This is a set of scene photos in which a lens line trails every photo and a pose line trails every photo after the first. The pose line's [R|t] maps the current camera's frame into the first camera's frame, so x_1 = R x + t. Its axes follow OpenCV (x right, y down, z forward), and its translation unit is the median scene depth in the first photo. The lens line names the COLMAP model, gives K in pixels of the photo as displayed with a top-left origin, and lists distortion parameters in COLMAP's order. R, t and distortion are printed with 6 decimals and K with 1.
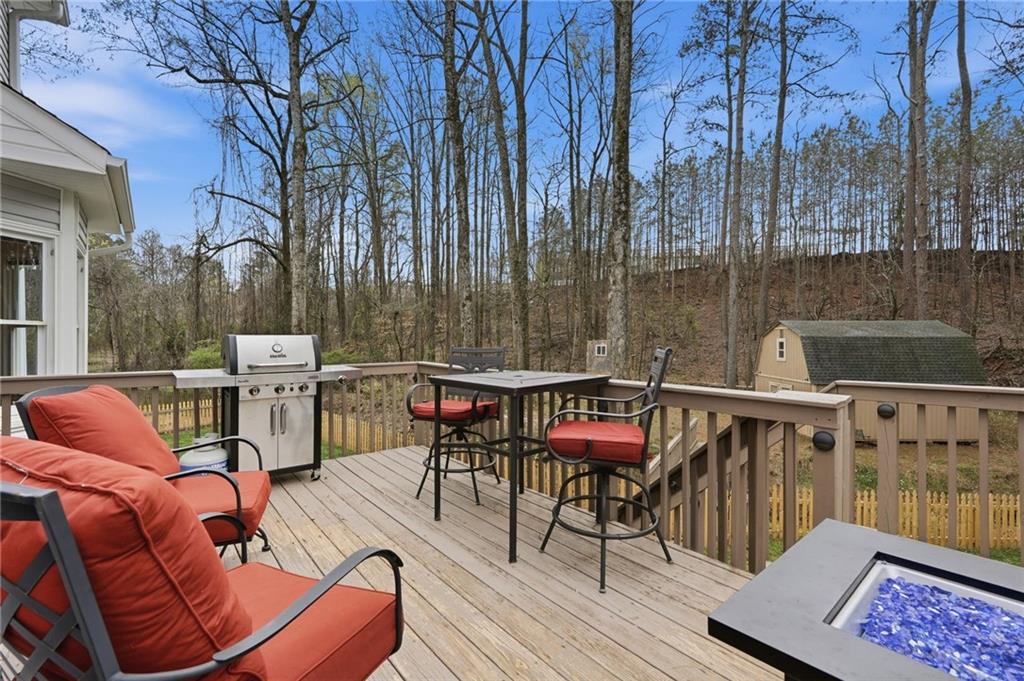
lens RADIAL K [[450.0, 0, 514.6], [0, 450.0, 337.1], [0, 0, 1]] dist [-0.006601, 0.000205]
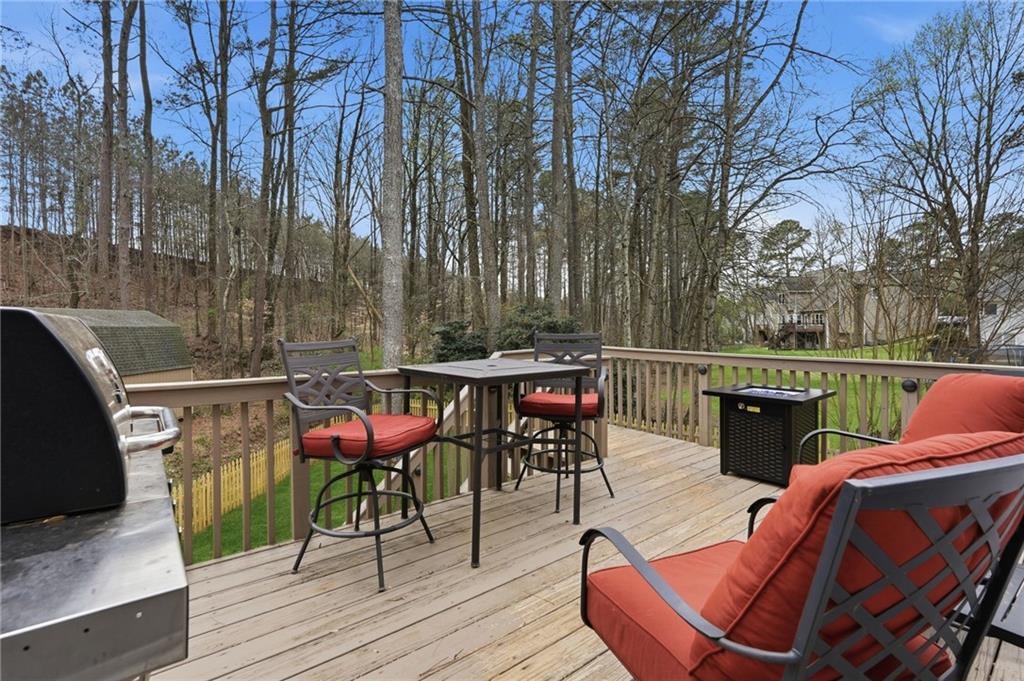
lens RADIAL K [[450.0, 0, 514.6], [0, 450.0, 337.1], [0, 0, 1]] dist [-0.006601, 0.000205]
pose [[0.041588, -0.029339, 0.998704, -0.917308], [0.005400, 0.999561, 0.029139, -0.006129], [-0.999120, 0.004182, 0.041728, 0.895602]]
